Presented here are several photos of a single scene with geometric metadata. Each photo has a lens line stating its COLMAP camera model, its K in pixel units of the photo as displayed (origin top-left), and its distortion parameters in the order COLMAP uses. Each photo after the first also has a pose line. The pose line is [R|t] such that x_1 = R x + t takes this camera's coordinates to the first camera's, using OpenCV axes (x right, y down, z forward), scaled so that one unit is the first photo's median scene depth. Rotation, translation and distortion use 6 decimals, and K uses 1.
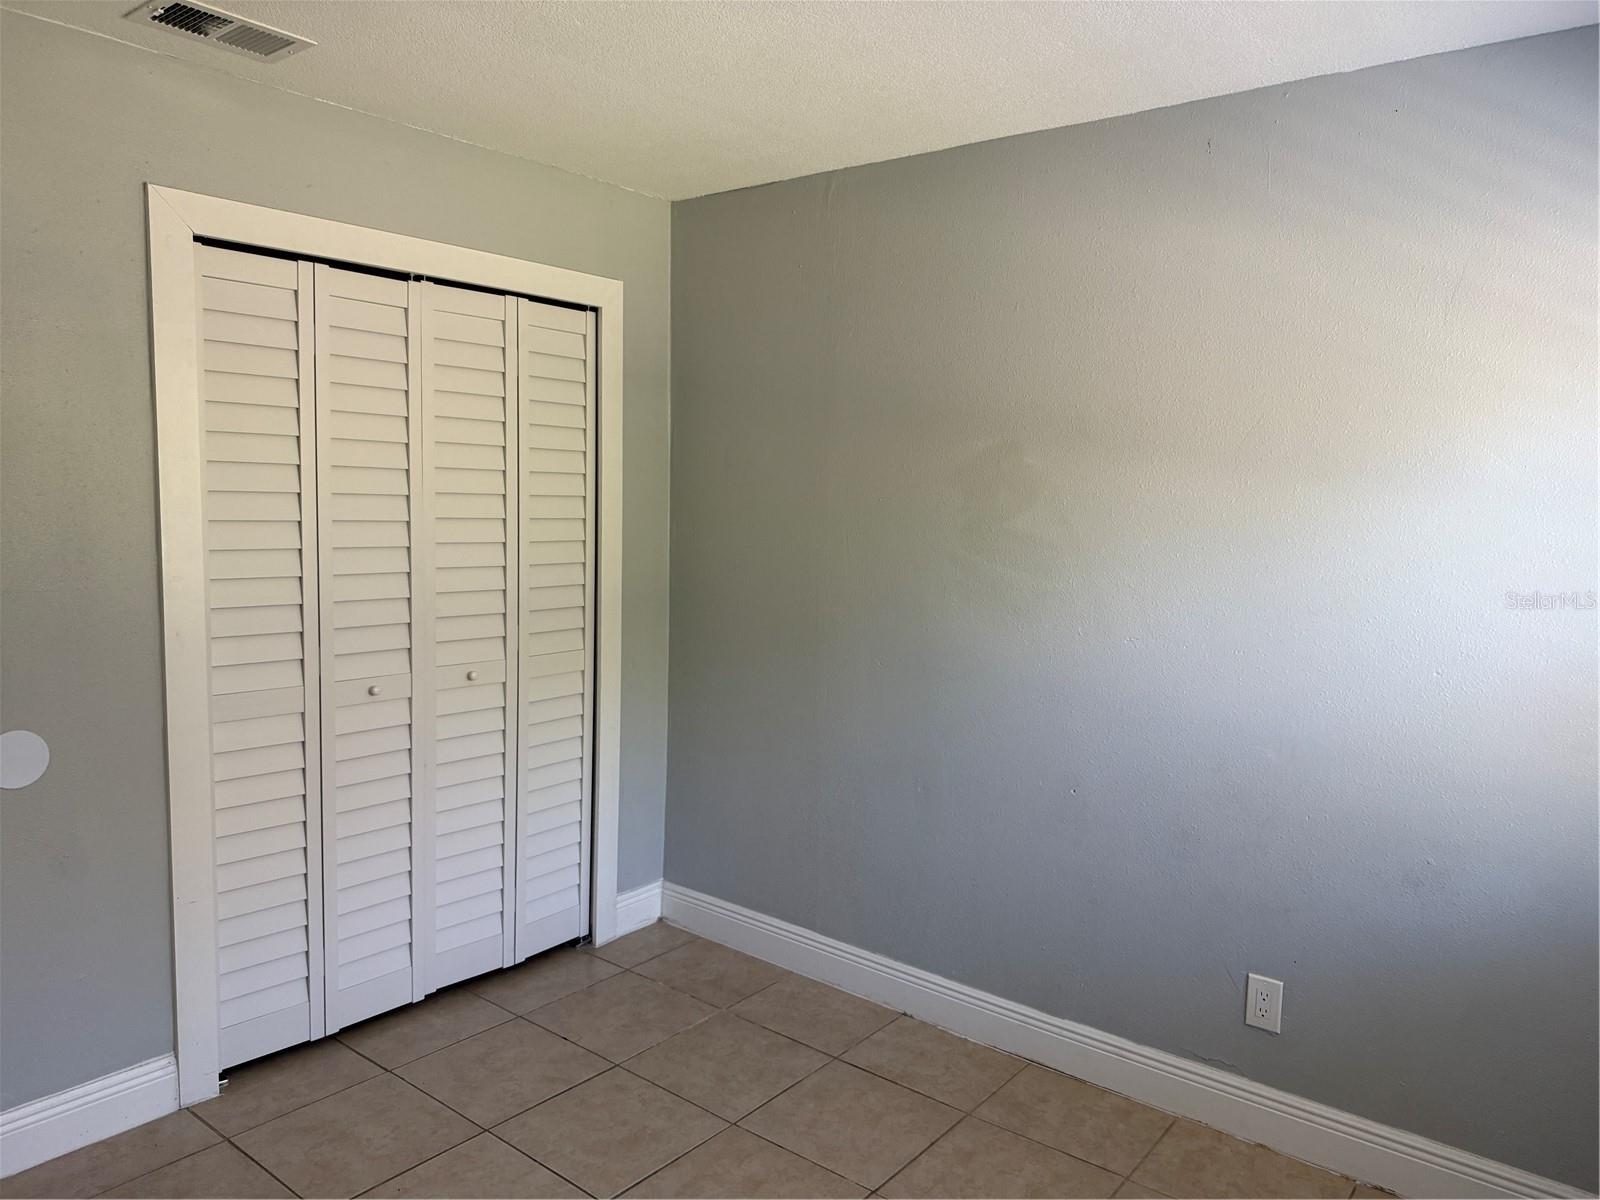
lens RADIAL K [[1120.0, 0, 751.9], [0, 1120.0, 582.8], [0, 0, 1]] dist [0.092642, -0.286882]
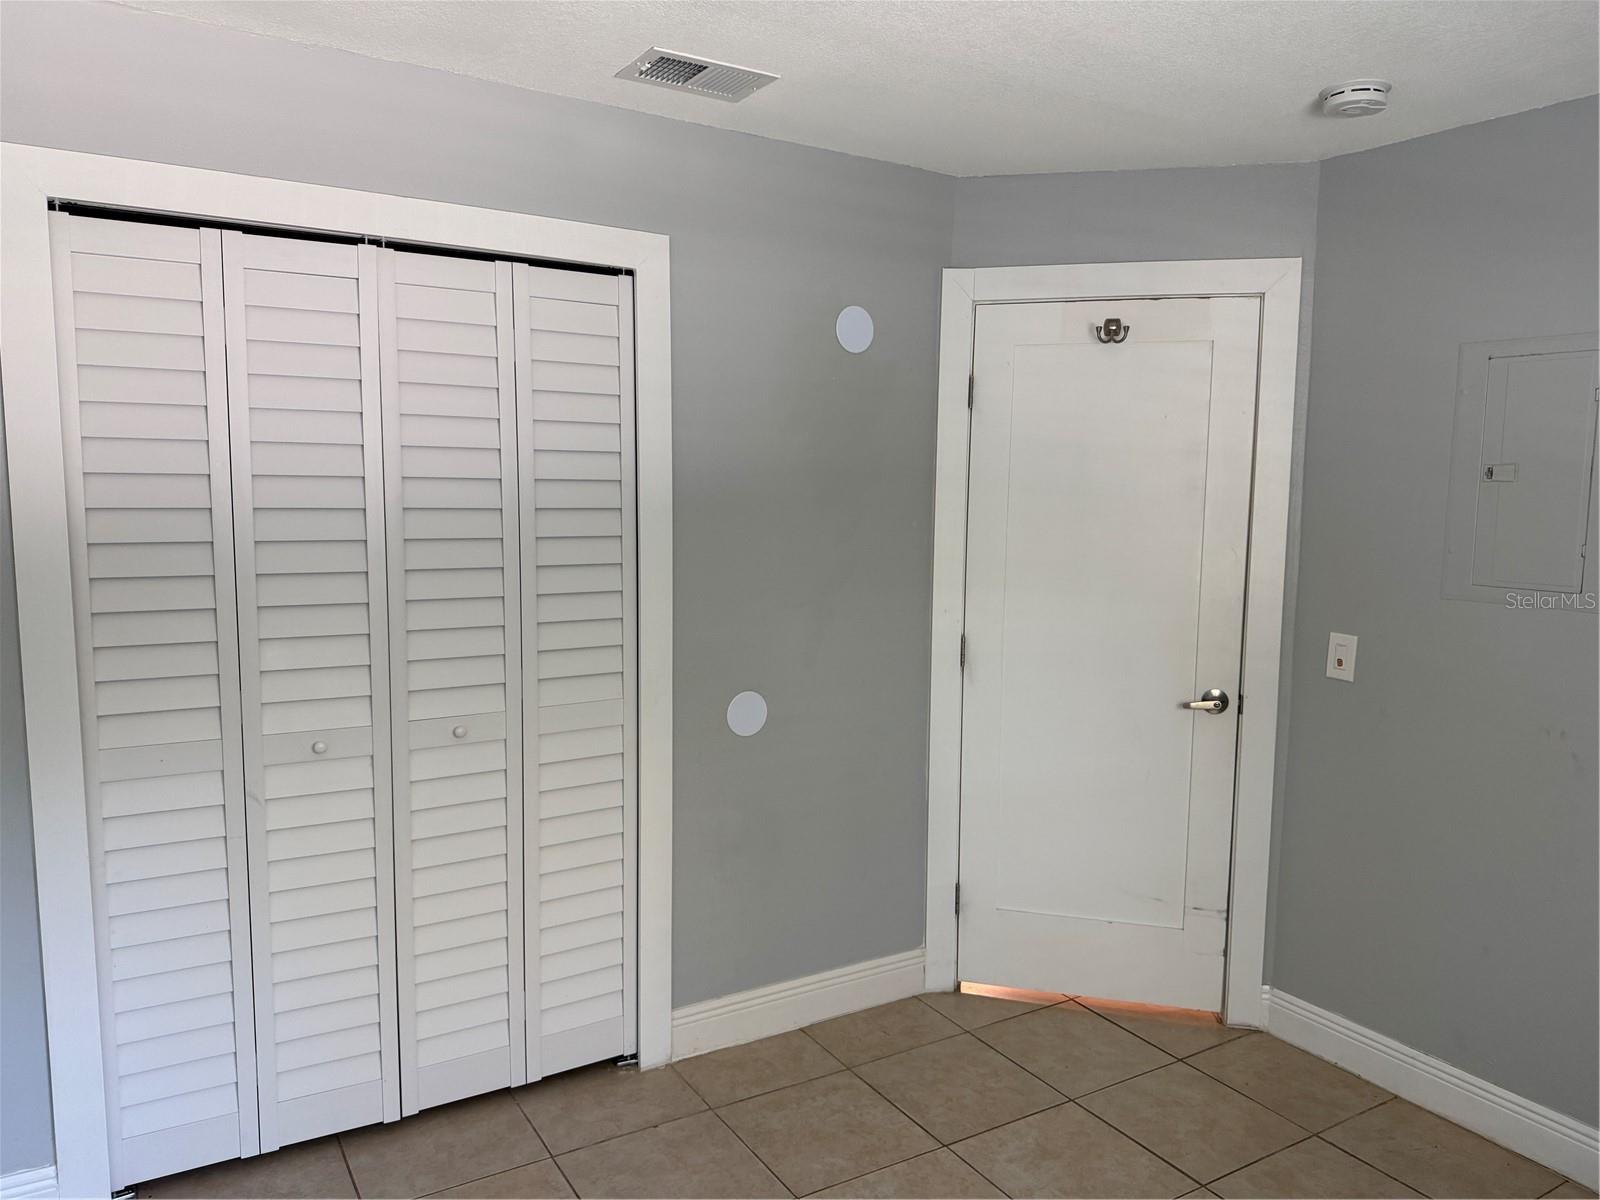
lens RADIAL K [[1123.4, 0, 797.6], [0, 1123.4, 607.3], [0, 0, 1]] dist [0.157512, -0.294102]
pose [[0.947306, 0.014718, -0.319993, 0.236824], [-0.011055, 0.999851, 0.013262, -0.019810], [0.320140, -0.009025, 0.947327, 0.284066]]
